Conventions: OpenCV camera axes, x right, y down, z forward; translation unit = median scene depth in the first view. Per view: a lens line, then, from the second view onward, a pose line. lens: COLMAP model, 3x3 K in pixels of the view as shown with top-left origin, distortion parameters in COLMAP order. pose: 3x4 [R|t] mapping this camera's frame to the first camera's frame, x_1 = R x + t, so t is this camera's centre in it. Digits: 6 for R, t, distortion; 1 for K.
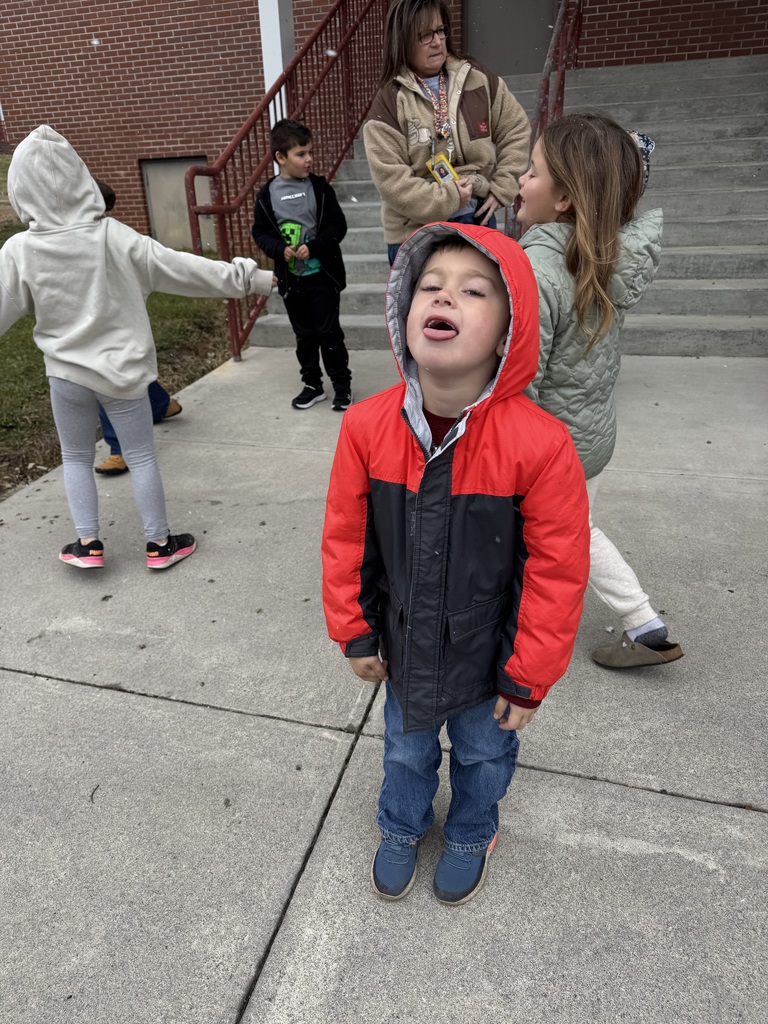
lens RADIAL K [[723.6, 0, 384.0], [0, 723.6, 512.0], [0, 0, 1]] dist [0.000043, -0.002848]
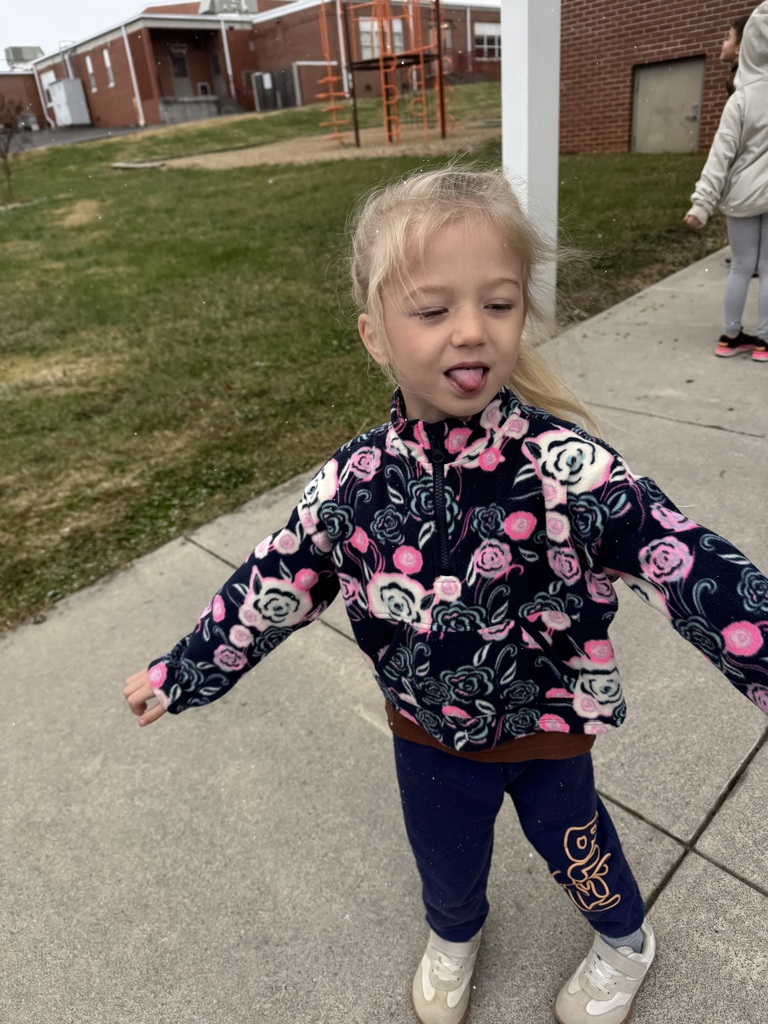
lens RADIAL K [[723.6, 0, 384.0], [0, 723.6, 512.0], [0, 0, 1]] dist [0.000043, -0.002848]
pose [[0.869924, 0.179182, -0.459484, -0.059109], [-0.139863, 0.983048, 0.118554, 0.073639], [0.472937, -0.038868, 0.880238, -0.115551]]
